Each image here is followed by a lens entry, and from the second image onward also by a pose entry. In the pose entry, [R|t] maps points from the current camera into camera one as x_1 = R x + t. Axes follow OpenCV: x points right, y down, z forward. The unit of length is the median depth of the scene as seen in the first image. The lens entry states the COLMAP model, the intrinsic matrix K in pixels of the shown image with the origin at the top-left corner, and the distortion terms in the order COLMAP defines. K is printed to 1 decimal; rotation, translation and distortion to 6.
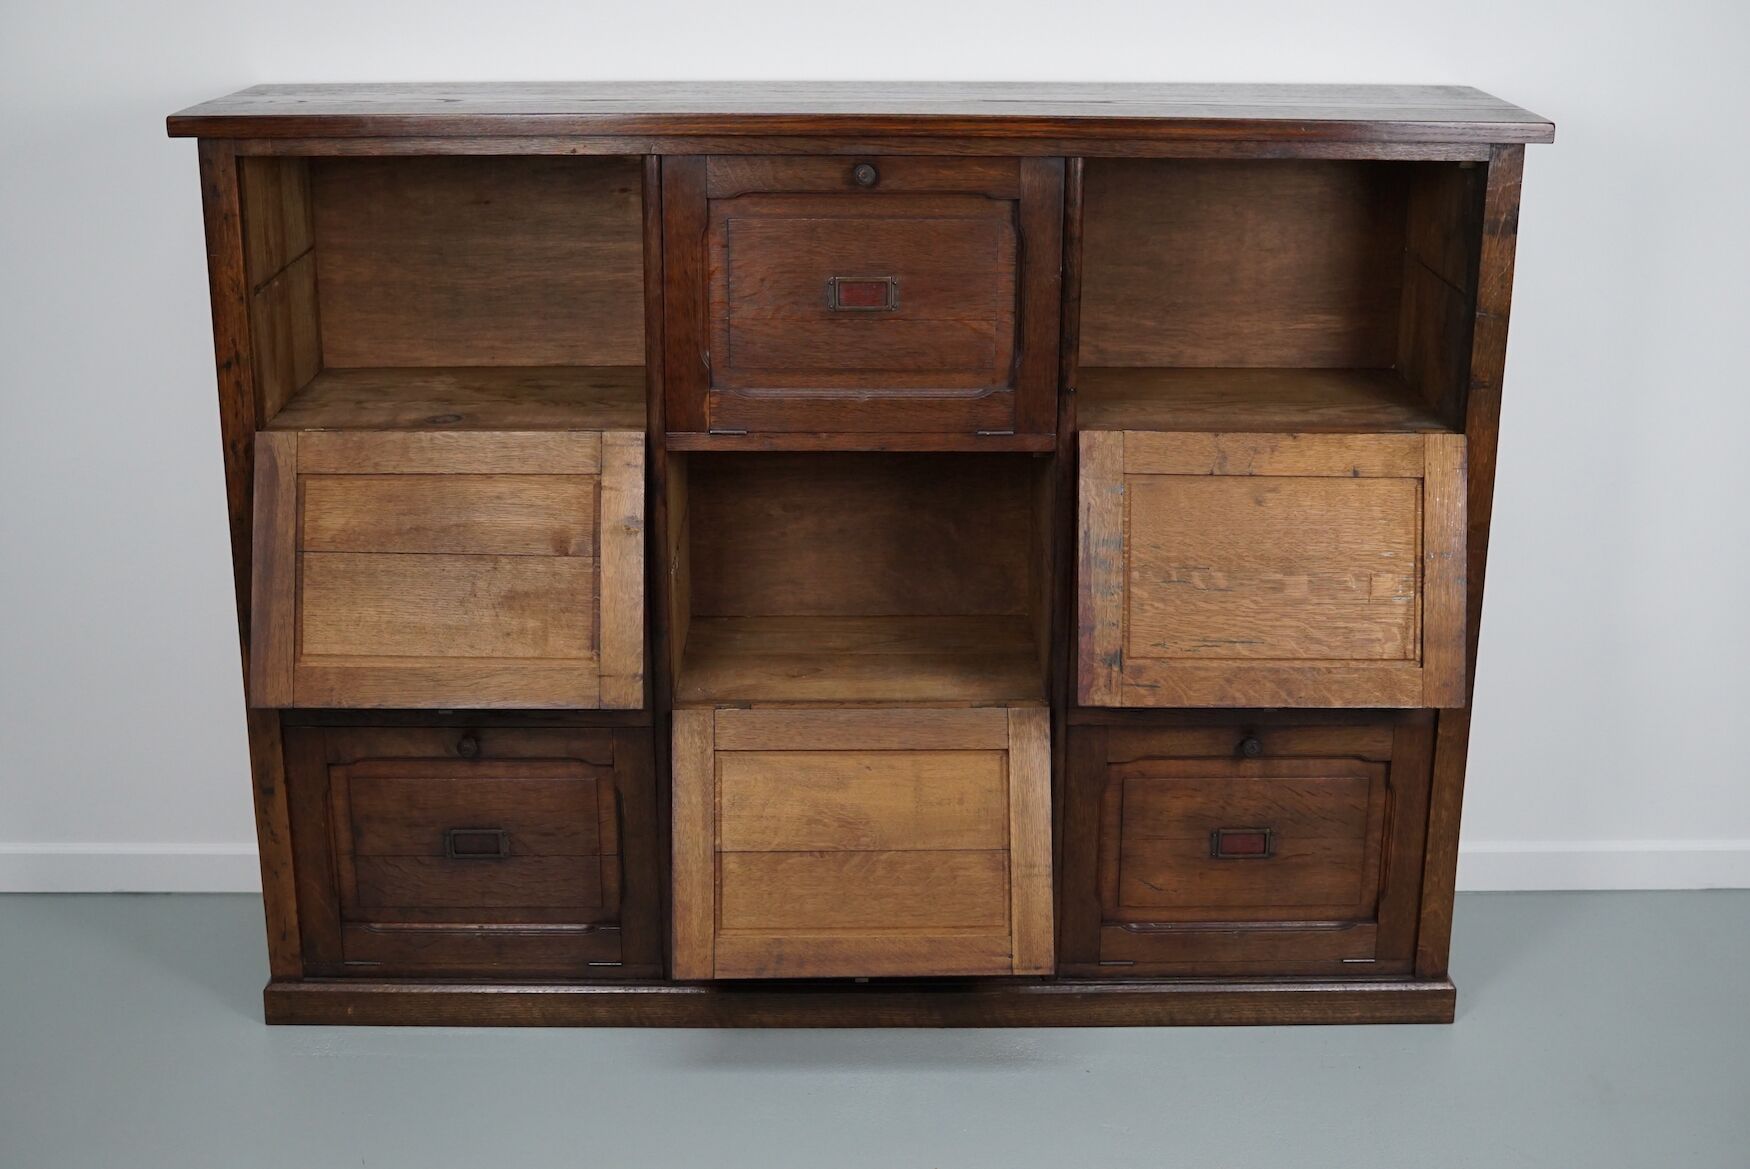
lens RADIAL K [[2266.8, 0, 875.0], [0, 2266.8, 584.5], [0, 0, 1]] dist [-0.157320, 0.361559]
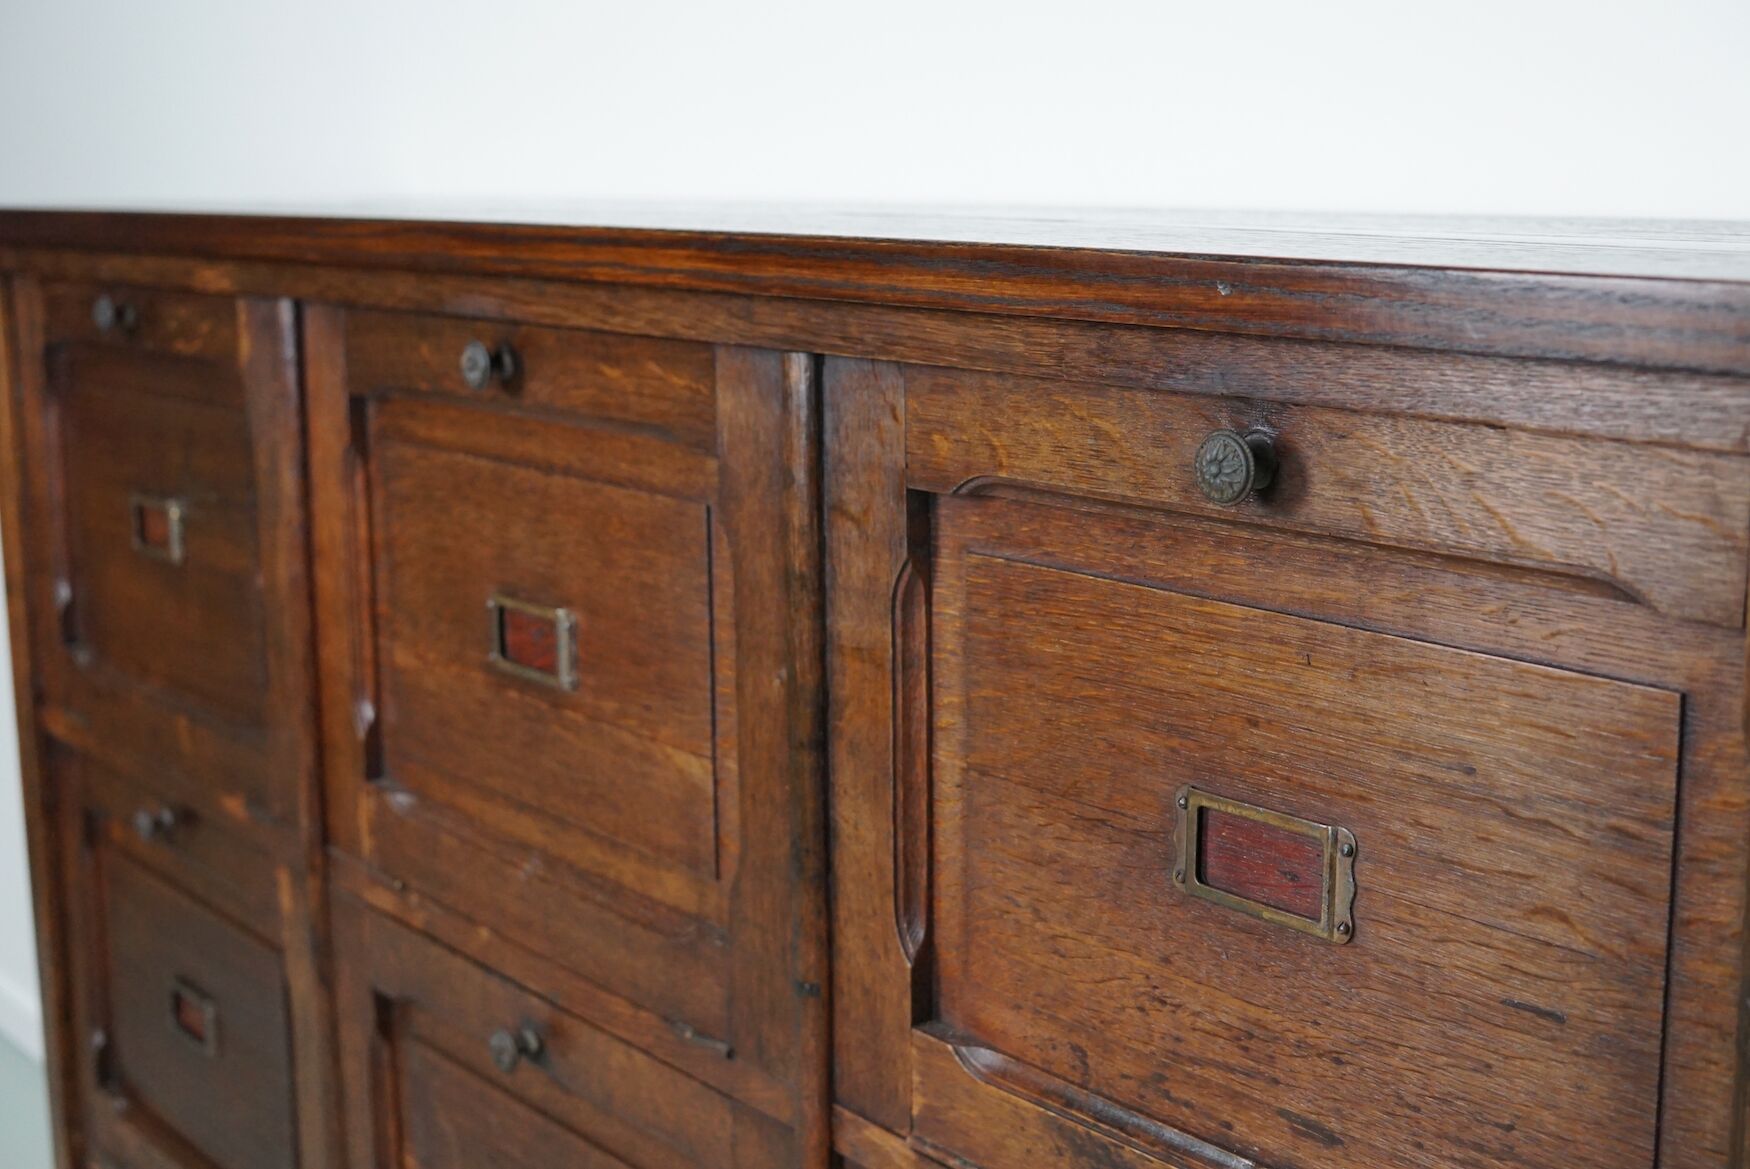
lens RADIAL K [[2266.8, 0, 875.0], [0, 2266.8, 584.5], [0, 0, 1]] dist [-0.157320, 0.361559]
pose [[0.627388, 0.138108, -0.766362, 0.361806], [-0.231748, 0.972669, -0.014436, -0.145213], [0.743422, 0.186659, 0.642247, 0.752907]]
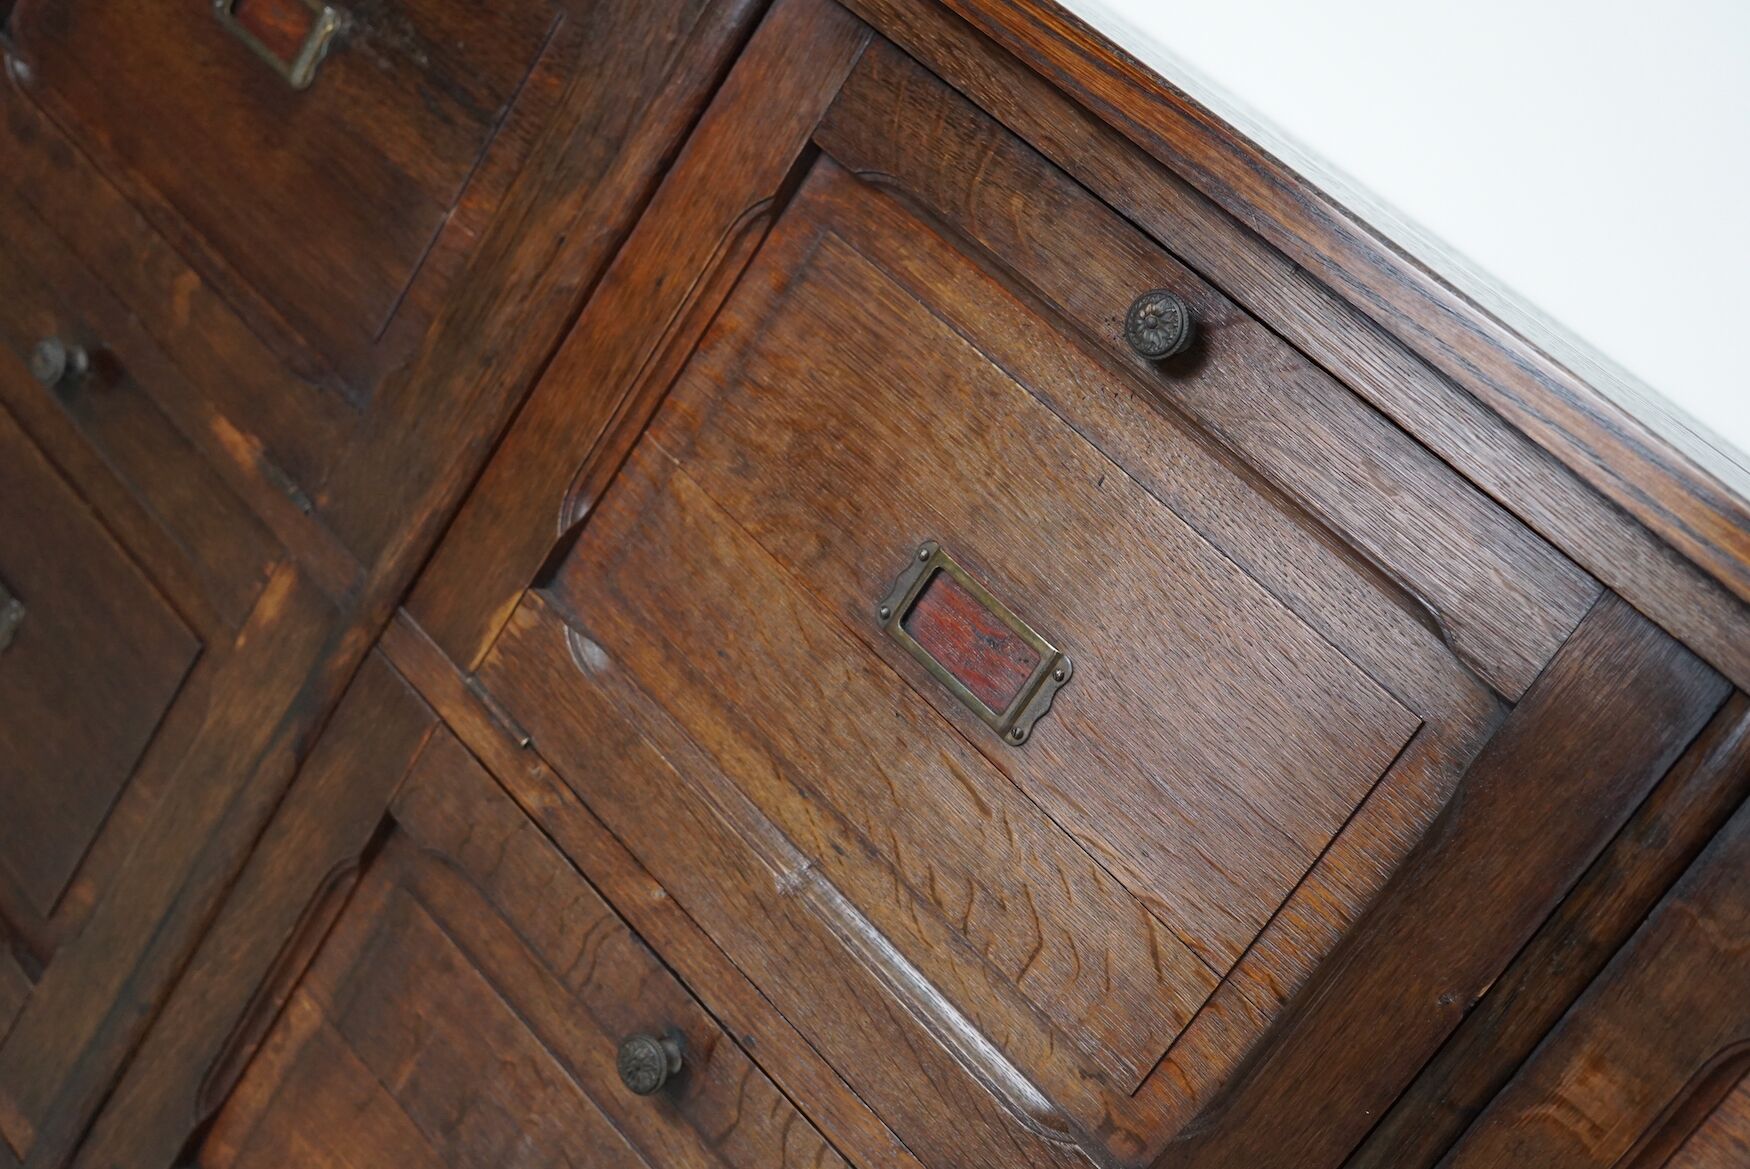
lens RADIAL K [[2266.8, 0, 875.0], [0, 2266.8, 584.5], [0, 0, 1]] dist [-0.157320, 0.361559]
pose [[0.659113, 0.603395, -0.448871, 0.124445], [-0.671483, 0.740952, 0.010034, -0.126037], [0.338646, 0.294795, 0.893540, 0.688422]]
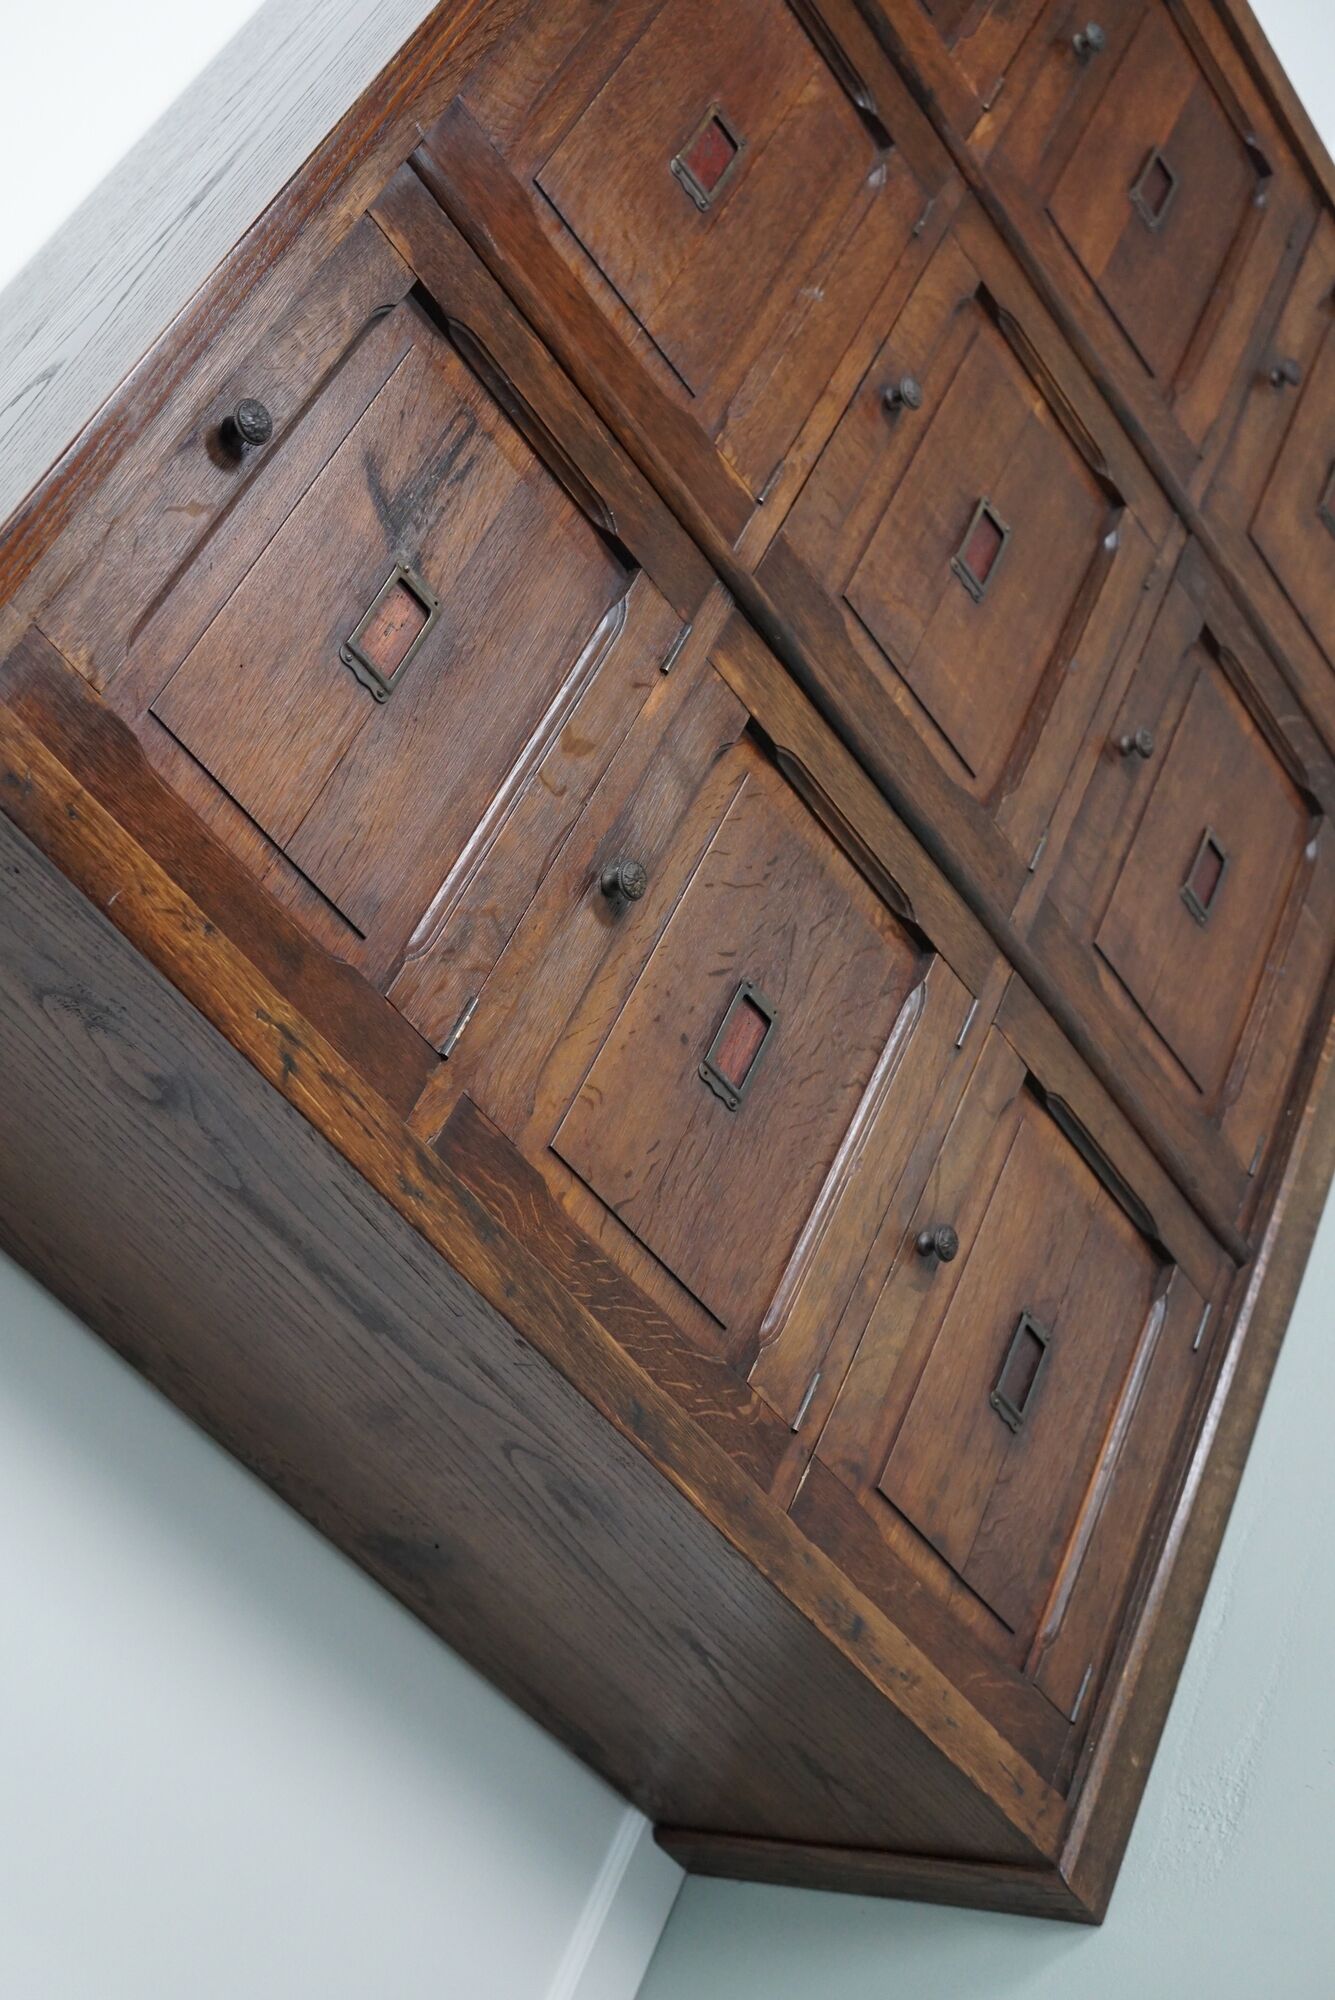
lens RADIAL K [[2590.7, 0, 674.8], [0, 2590.7, 997.0], [0, 0, 1]] dist [-0.157320, 0.361559]
pose [[0.383363, -0.740652, 0.551786, -0.516291], [0.767270, 0.587958, 0.256130, -0.172832], [-0.514130, 0.325178, 0.793681, 0.547354]]
